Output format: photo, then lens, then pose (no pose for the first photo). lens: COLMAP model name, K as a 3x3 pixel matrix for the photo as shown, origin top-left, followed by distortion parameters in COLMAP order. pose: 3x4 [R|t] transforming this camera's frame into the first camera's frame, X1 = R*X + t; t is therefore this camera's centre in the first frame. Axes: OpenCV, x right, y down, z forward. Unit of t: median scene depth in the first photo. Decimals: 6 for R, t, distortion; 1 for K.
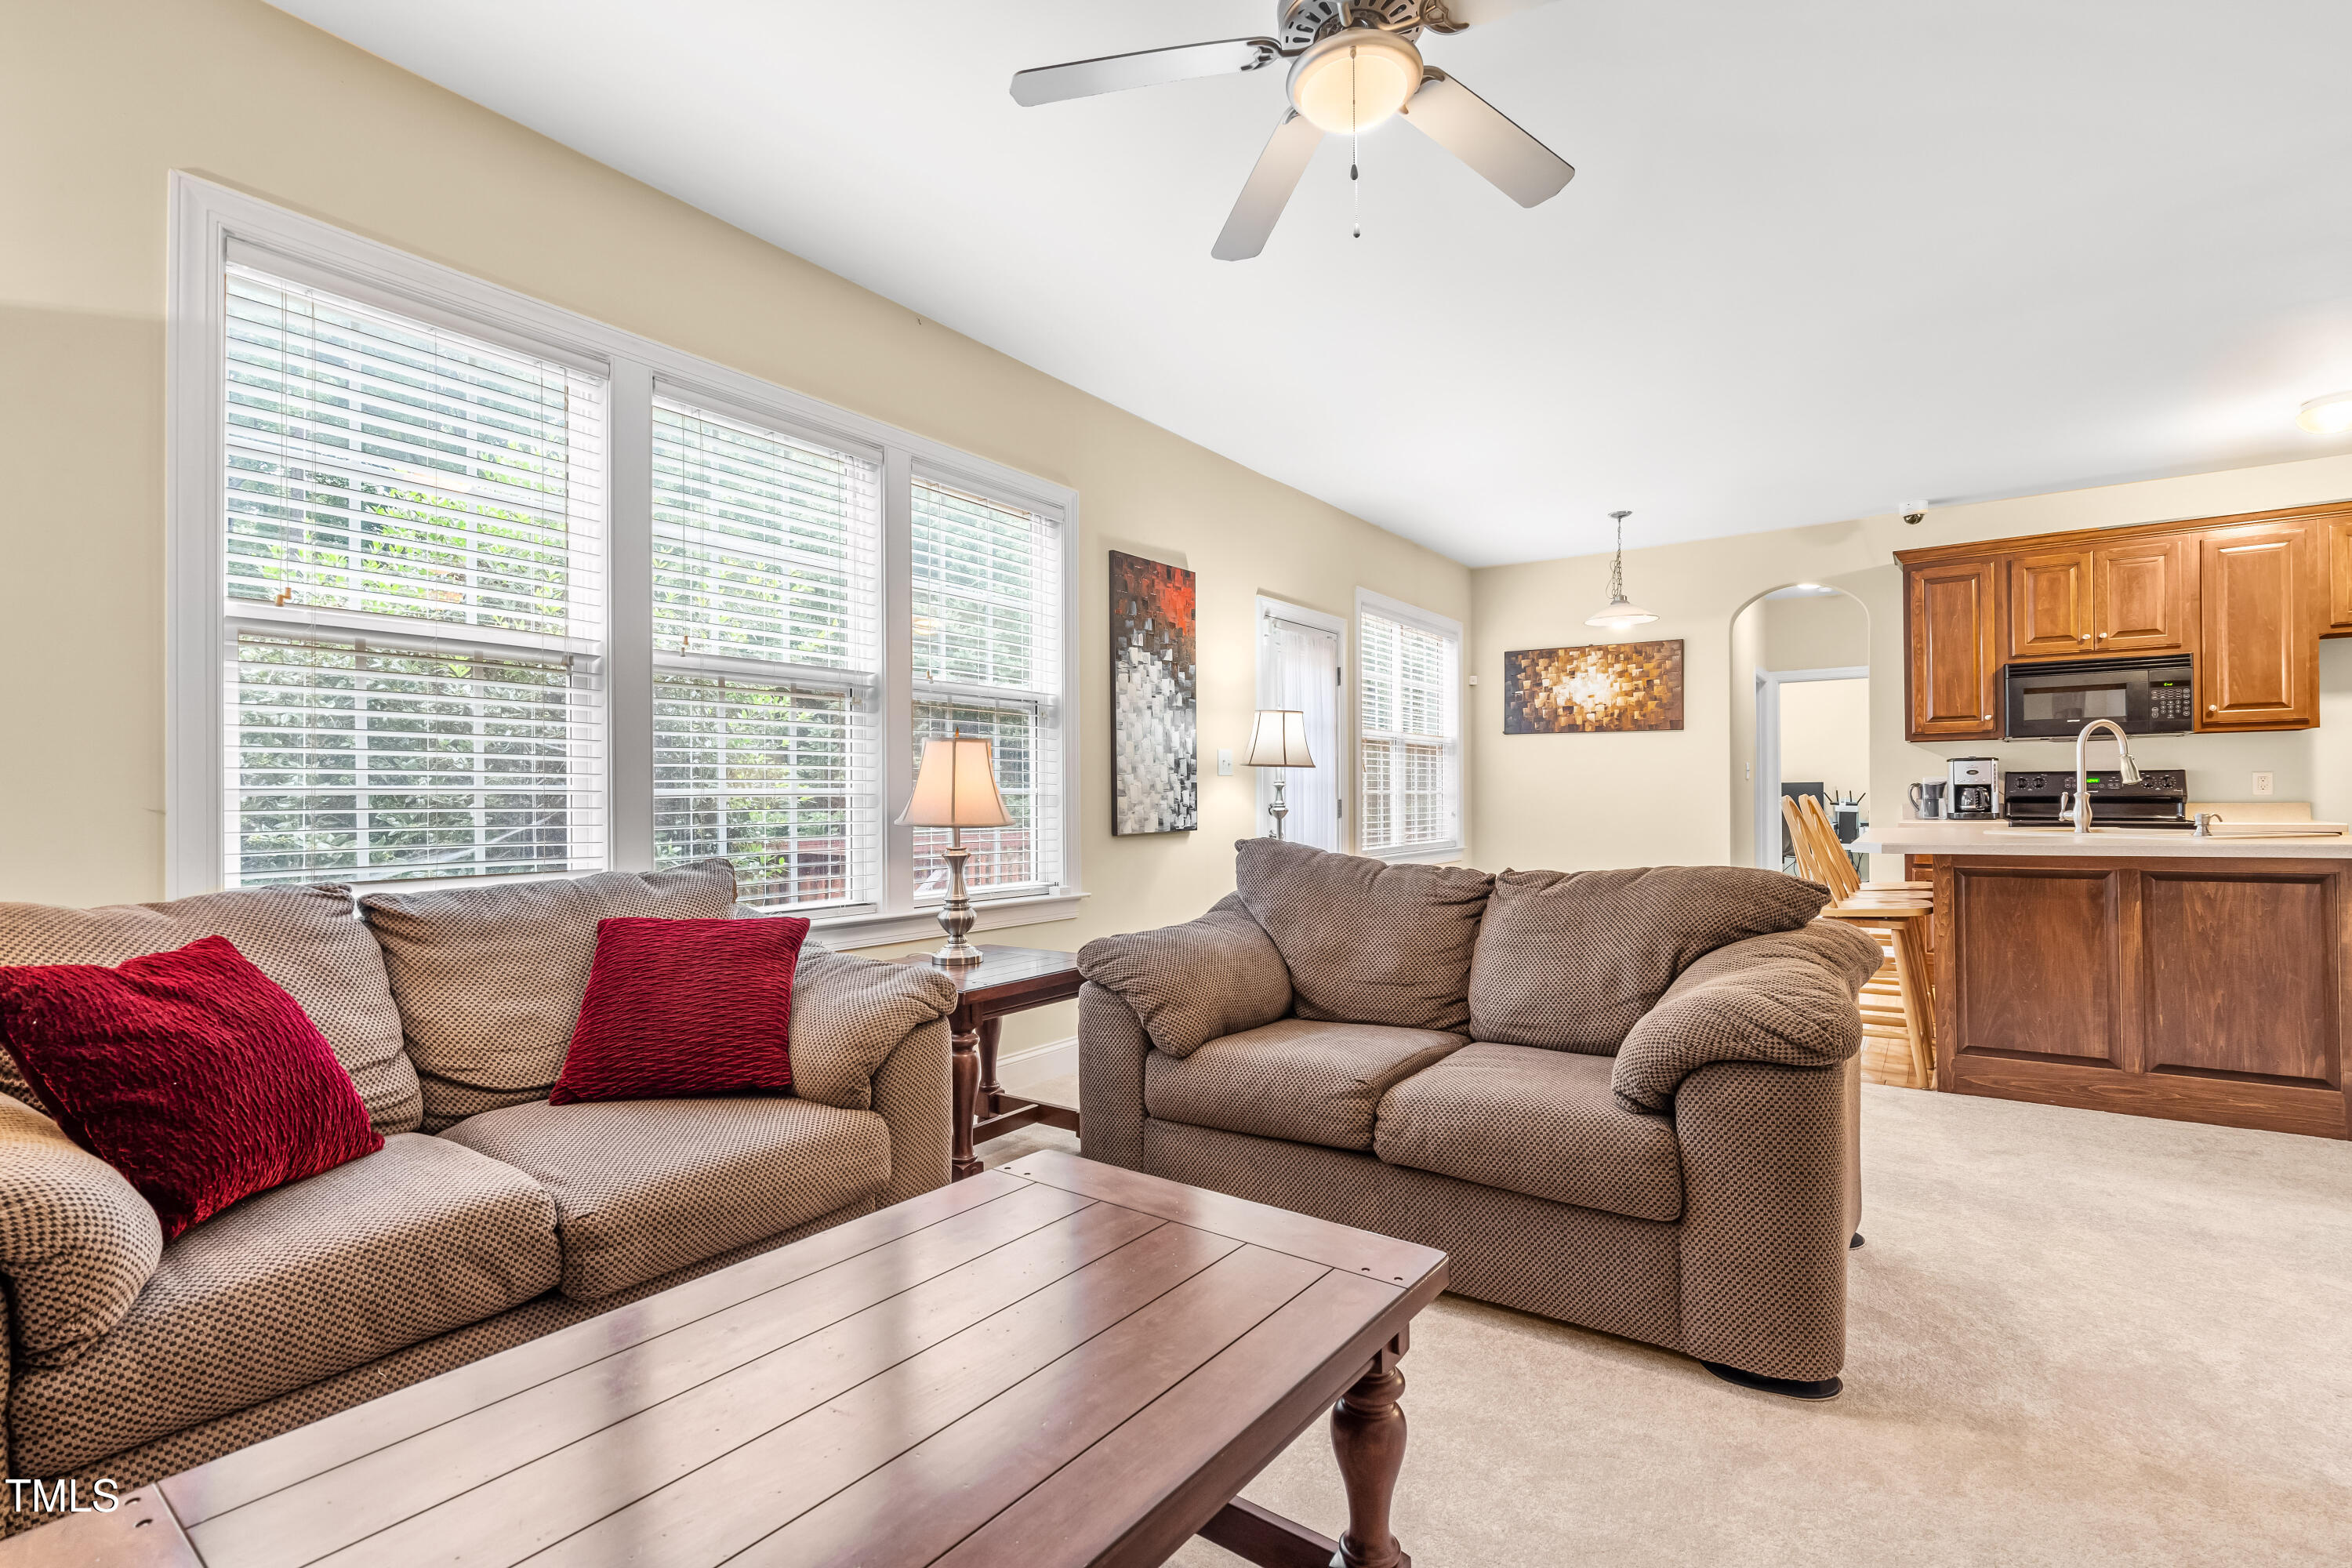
lens RADIAL K [[1083.5, 0, 1169.3], [0, 1083.5, 786.7], [0, 0, 1]] dist [0.001867, -0.000439]
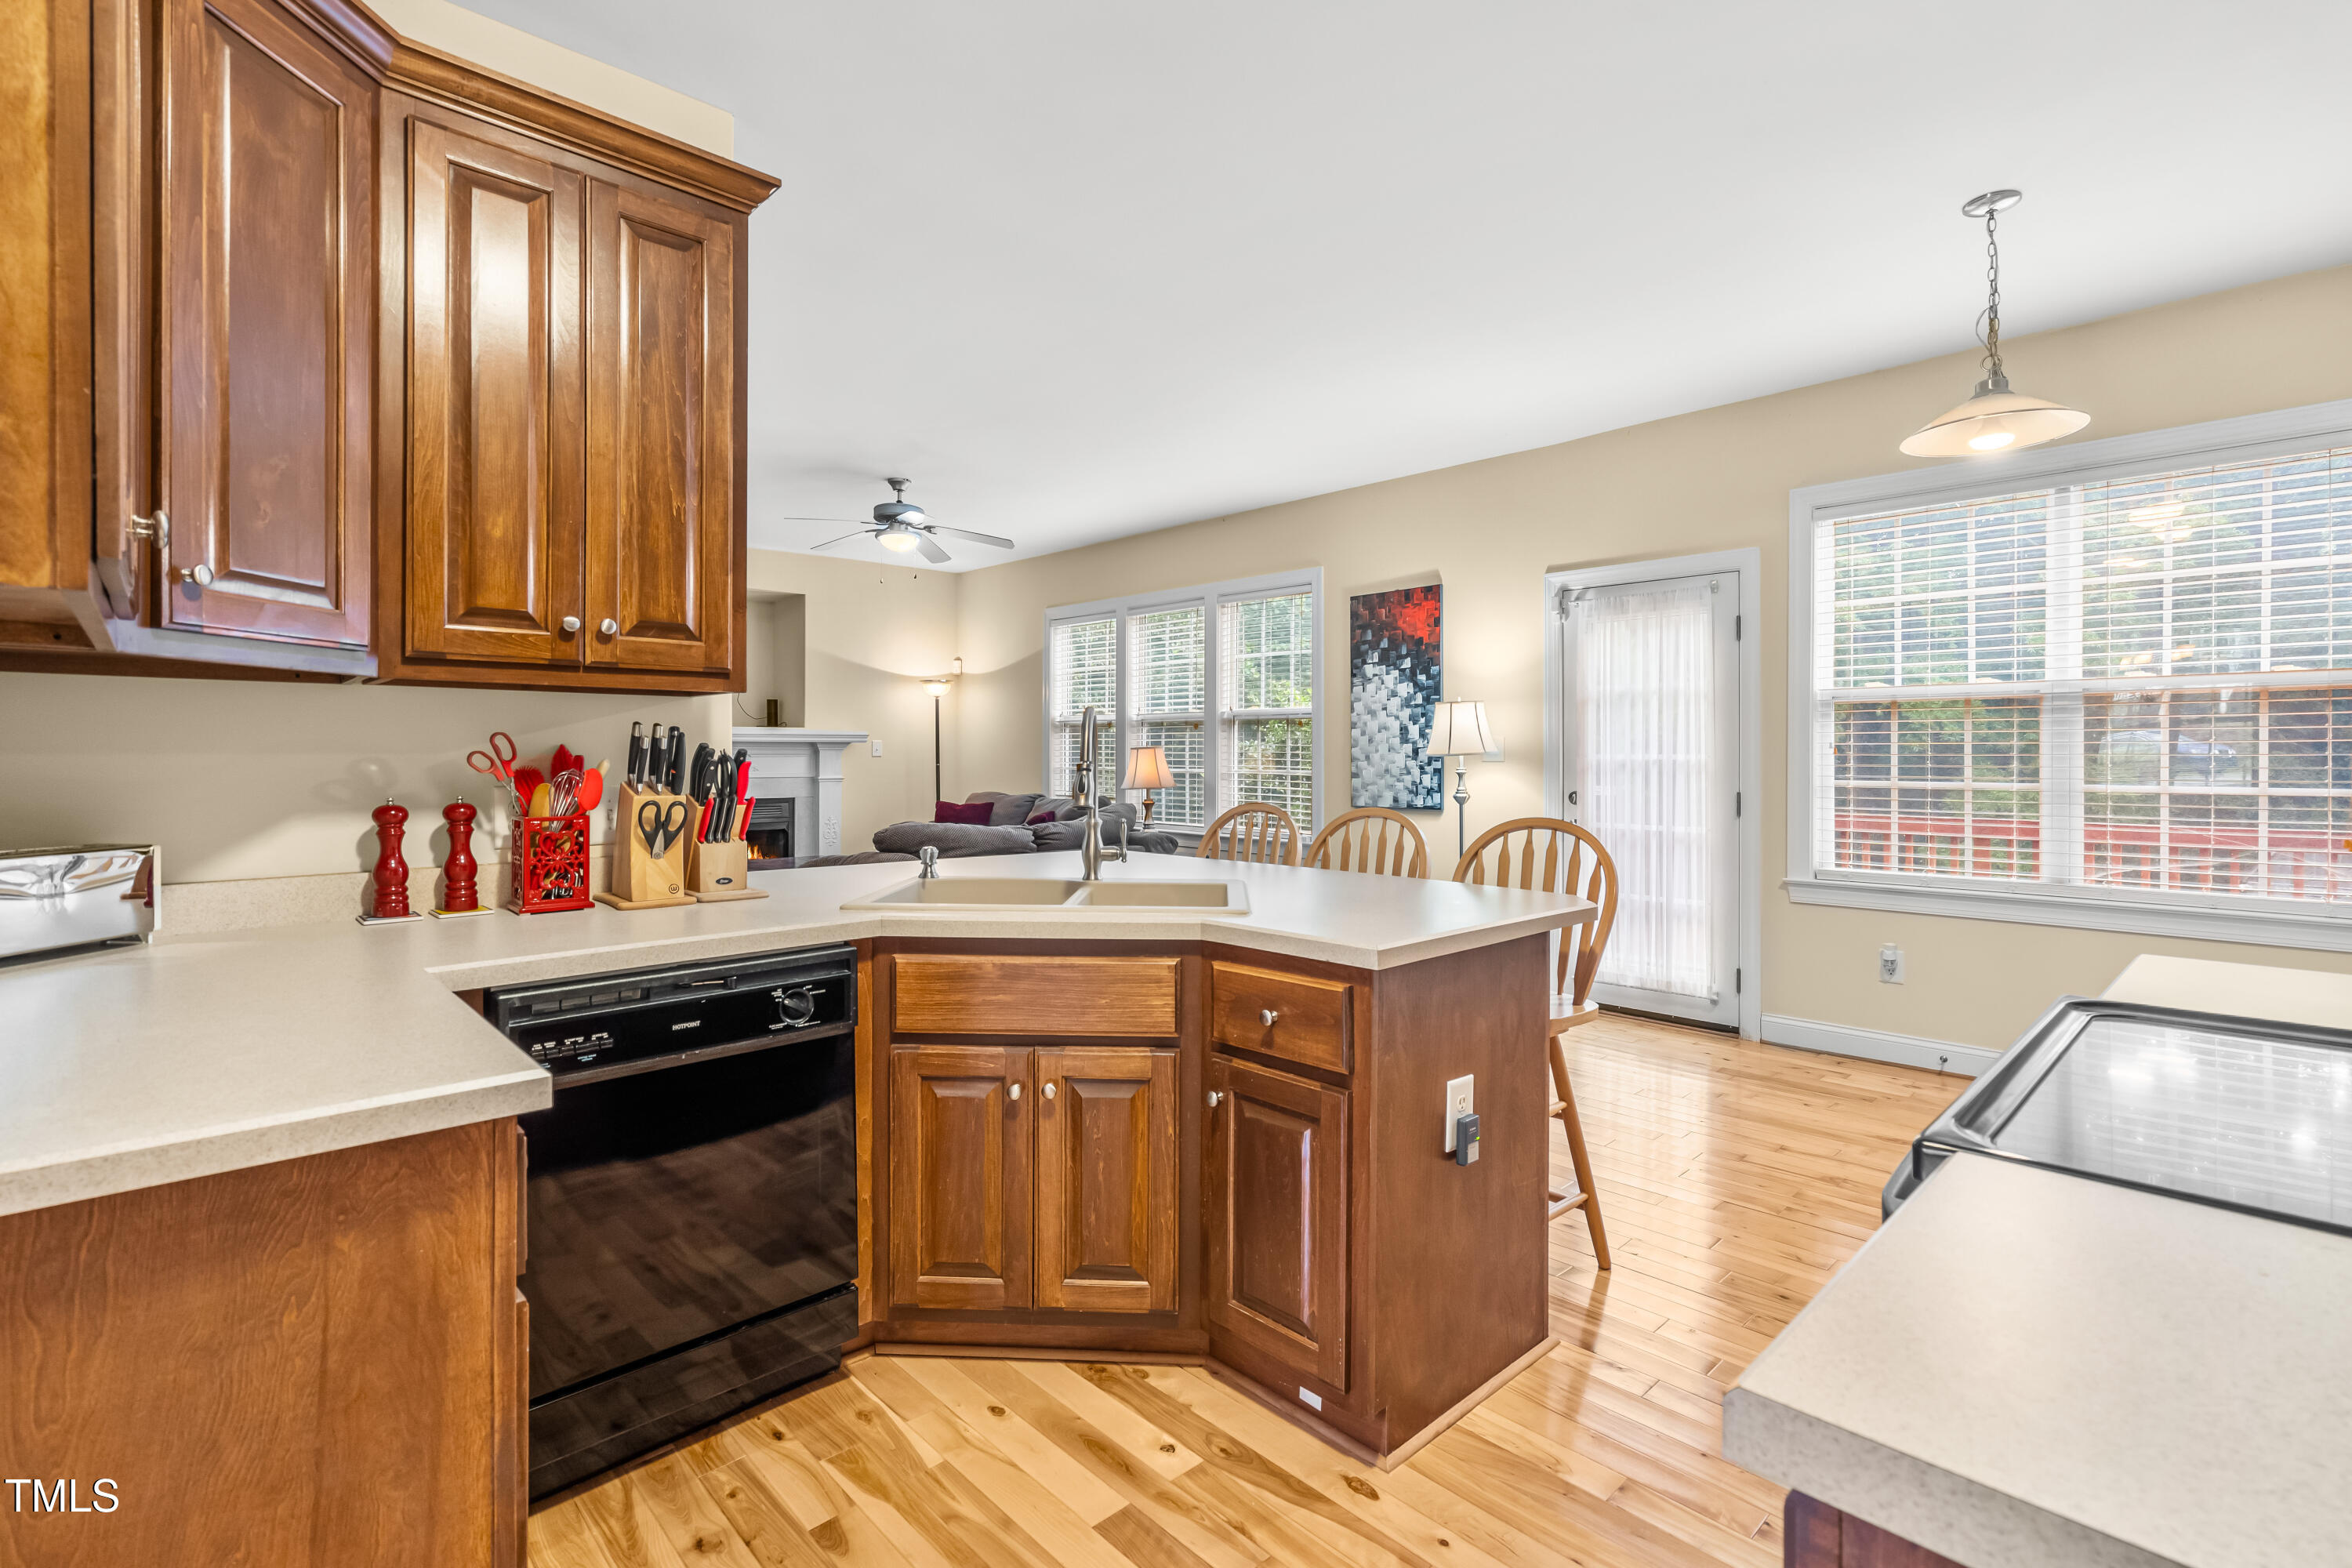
lens RADIAL K [[1083.5, 0, 1170.9], [0, 1083.5, 742.9], [0, 0, 1]] dist [0.001867, -0.000439]
pose [[-0.197307, -0.004033, -0.980334, 1.046304], [0.007164, 0.999959, -0.005555, -0.022668], [0.980316, -0.008119, -0.197270, 0.823333]]
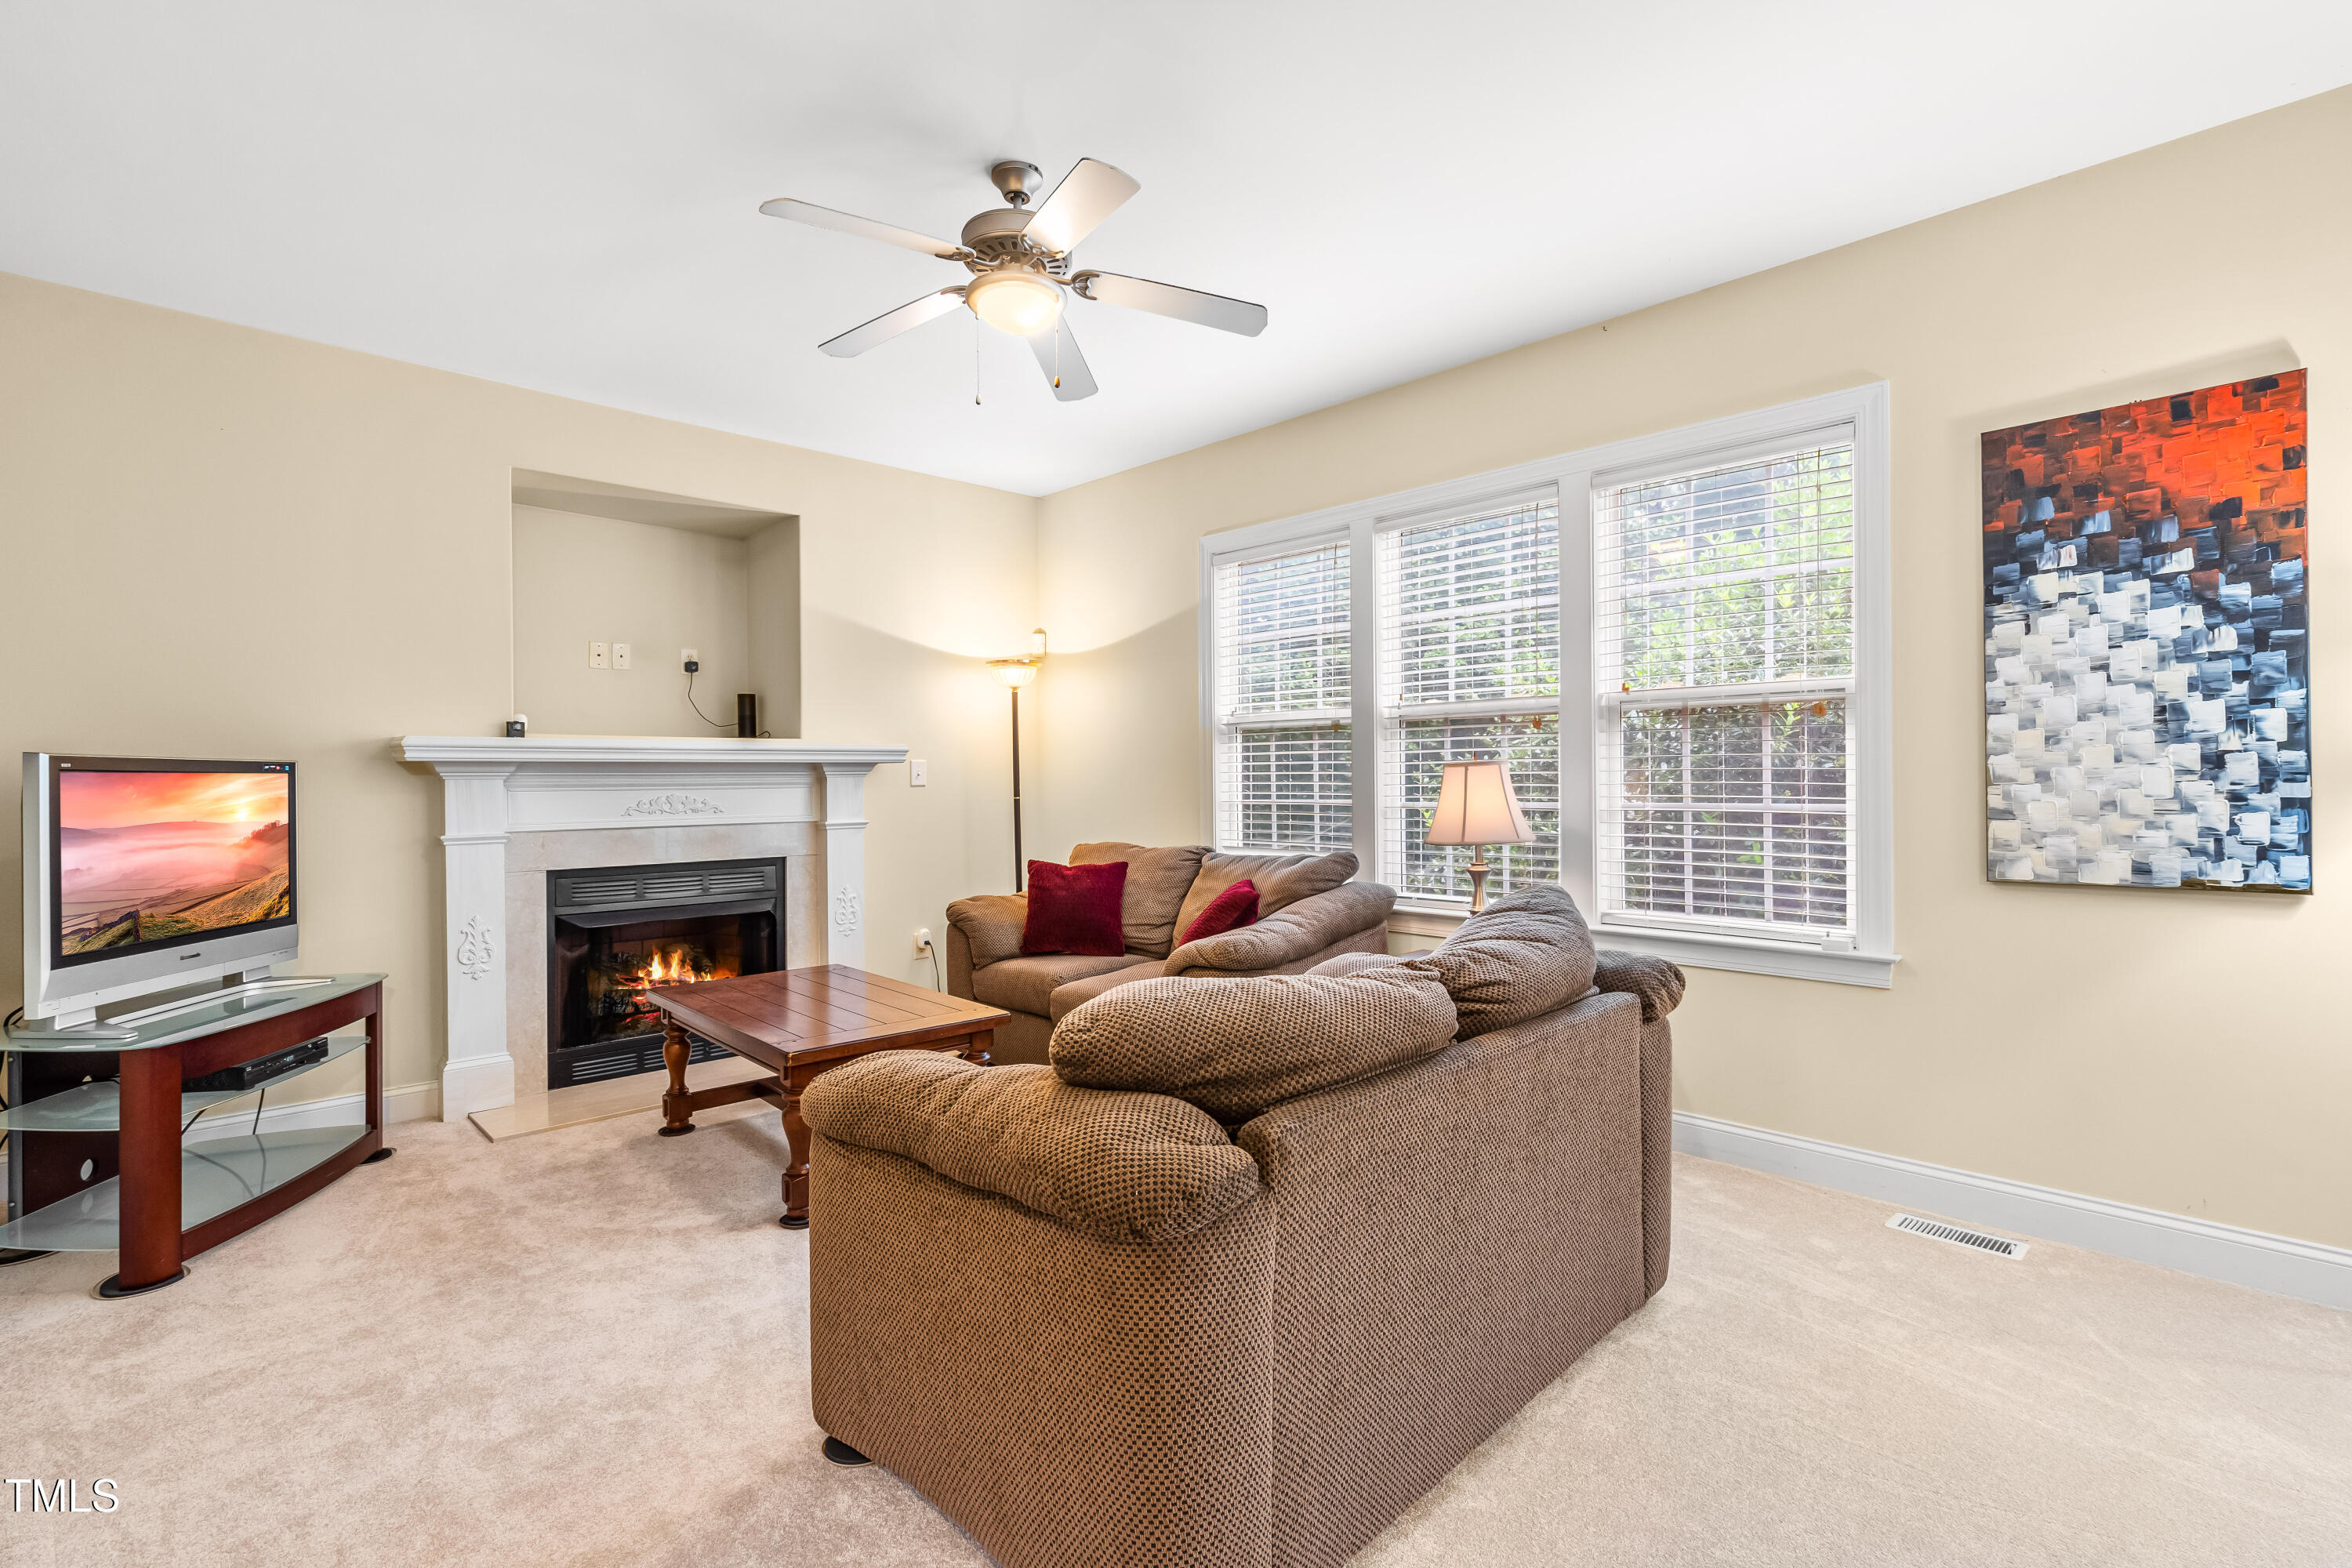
lens RADIAL K [[1083.5, 0, 1177.4], [0, 1083.5, 783.1], [0, 0, 1]] dist [0.001867, -0.000439]
pose [[-0.177335, 0.009614, -0.984104, 0.521755], [0.017263, 0.999829, 0.006657, -0.019616], [0.983999, -0.015808, -0.177470, 0.506937]]
